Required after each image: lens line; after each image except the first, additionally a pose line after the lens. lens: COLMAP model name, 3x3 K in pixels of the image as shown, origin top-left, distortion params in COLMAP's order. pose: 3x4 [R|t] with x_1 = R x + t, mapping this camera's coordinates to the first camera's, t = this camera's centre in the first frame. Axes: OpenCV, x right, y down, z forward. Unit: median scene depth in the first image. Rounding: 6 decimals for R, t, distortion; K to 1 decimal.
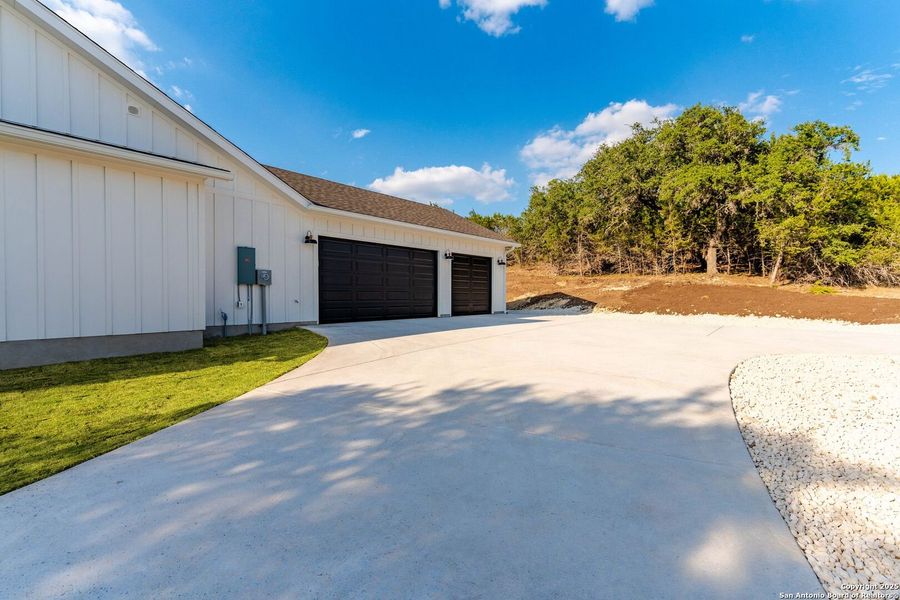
lens RADIAL K [[359.2, 0, 446.4], [0, 359.2, 298.0], [0, 0, 1]] dist [-0.001602, -0.000401]
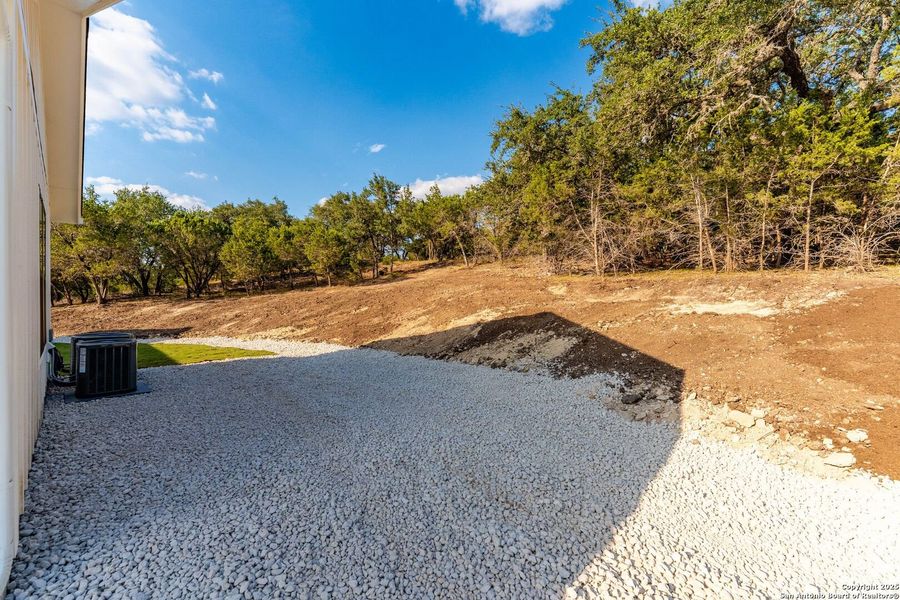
lens RADIAL K [[359.2, 0, 446.4], [0, 359.2, 298.0], [0, 0, 1]] dist [-0.001602, -0.000401]
pose [[0.999982, 0.001801, -0.005713, 0.217554], [-0.001849, 0.999964, -0.008286, -0.031641], [0.005698, 0.008296, 0.999949, 0.644375]]
